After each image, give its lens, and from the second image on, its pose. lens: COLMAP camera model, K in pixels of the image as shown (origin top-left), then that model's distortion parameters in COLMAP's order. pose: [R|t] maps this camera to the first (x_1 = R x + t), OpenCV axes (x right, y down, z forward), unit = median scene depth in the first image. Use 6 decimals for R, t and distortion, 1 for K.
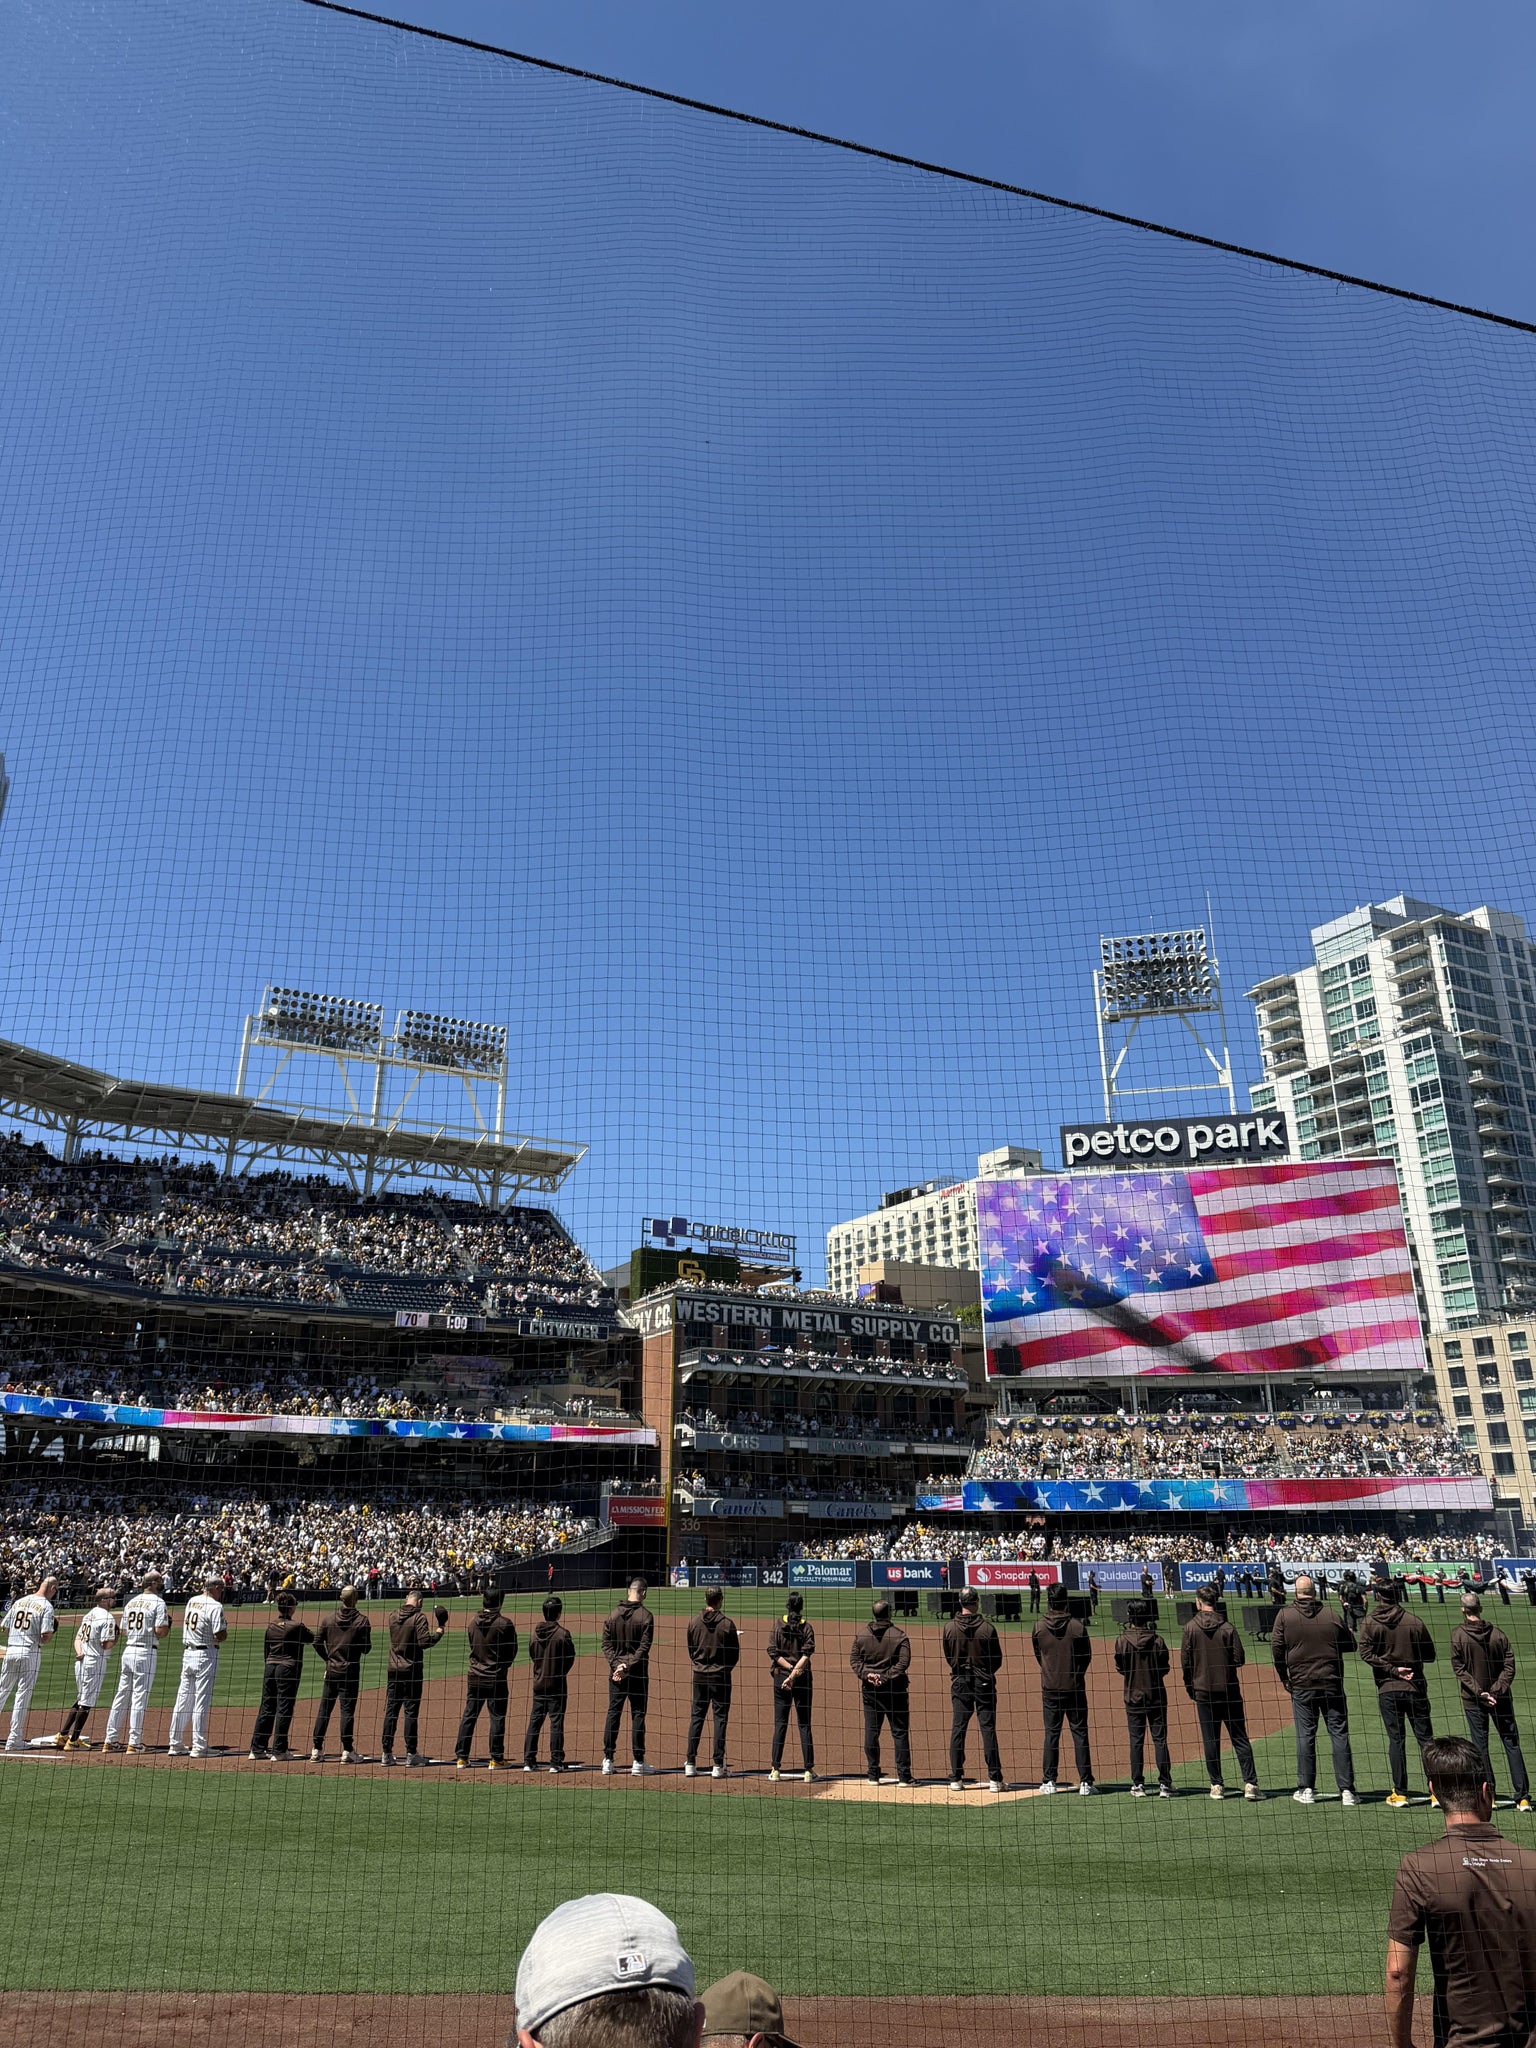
lens RADIAL K [[1422.5, 0, 760.5], [0, 1422.5, 1024.5], [0, 0, 1]] dist [0.183426, -0.384686]
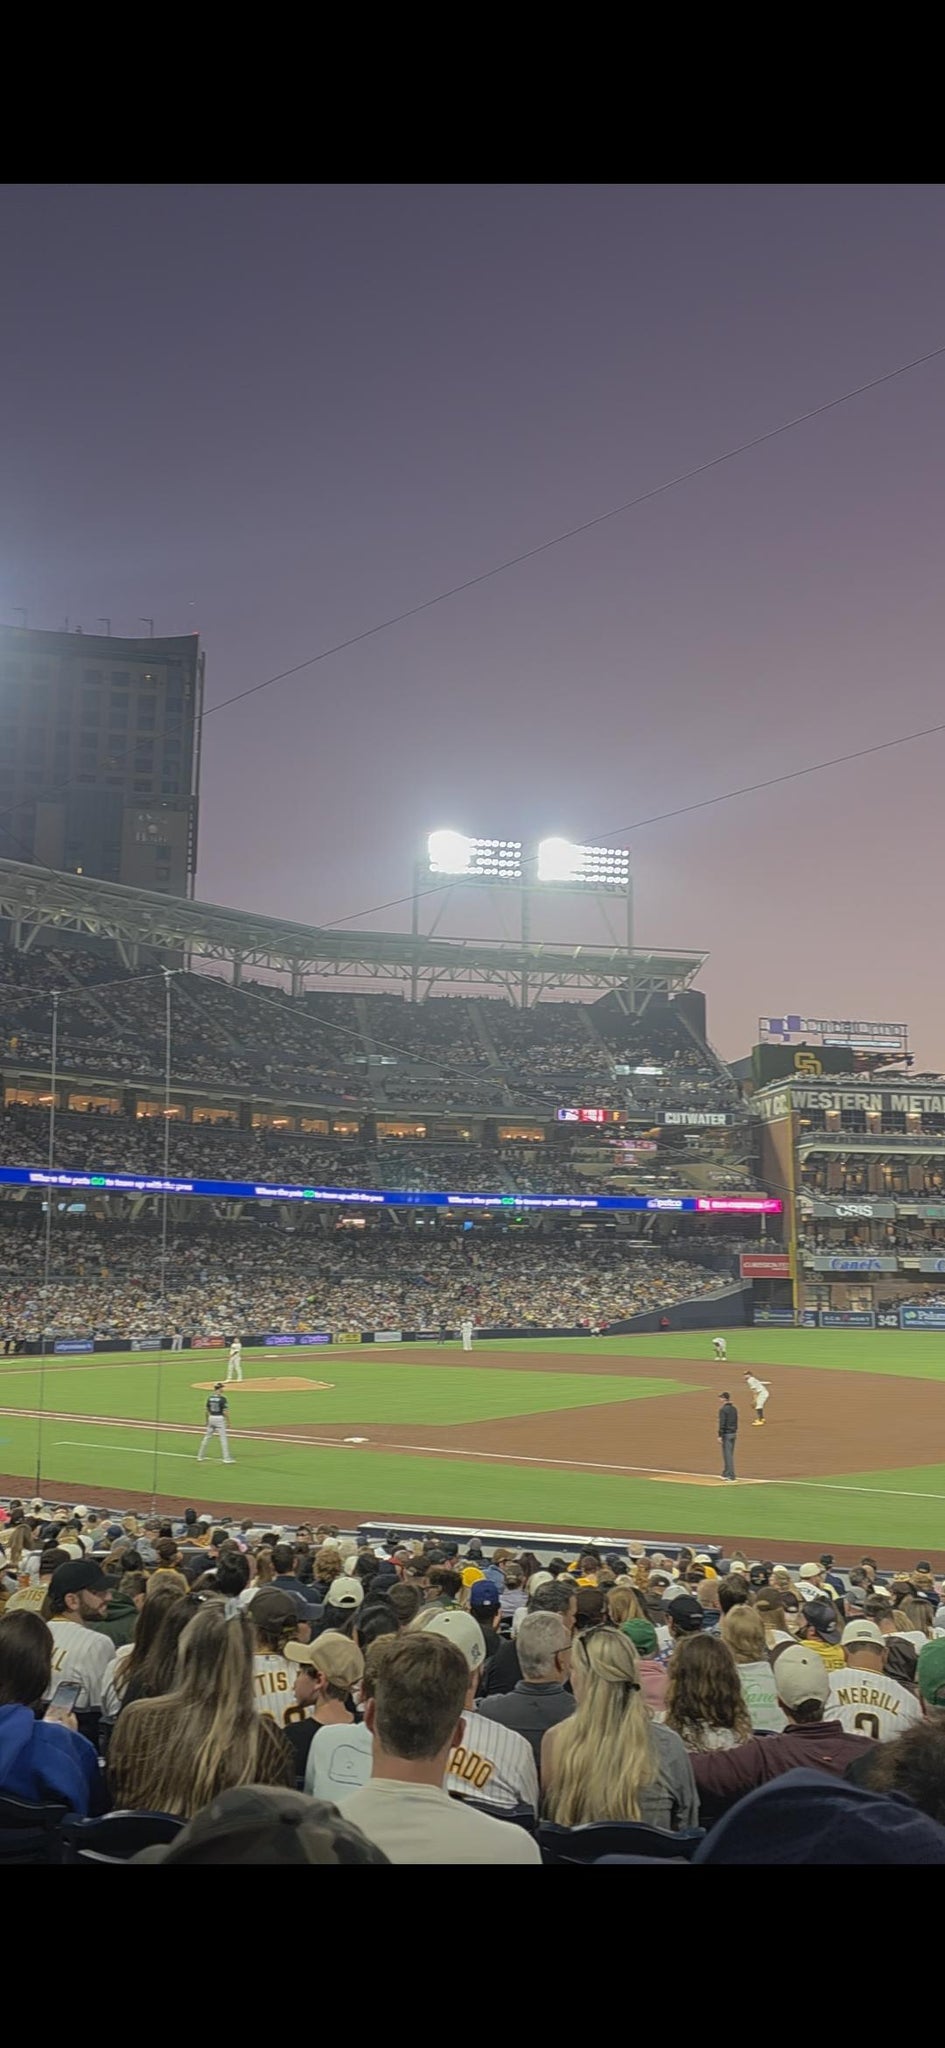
lens RADIAL K [[1433.1, 0, 461.1], [0, 1433.1, 1026.6], [0, 0, 1]] dist [0.007079, 0.000835]
pose [[0.947257, -0.047371, -0.316954, 0.052163], [0.102345, 0.981941, 0.159114, -0.060847], [0.303692, -0.183161, 0.934999, -0.123277]]
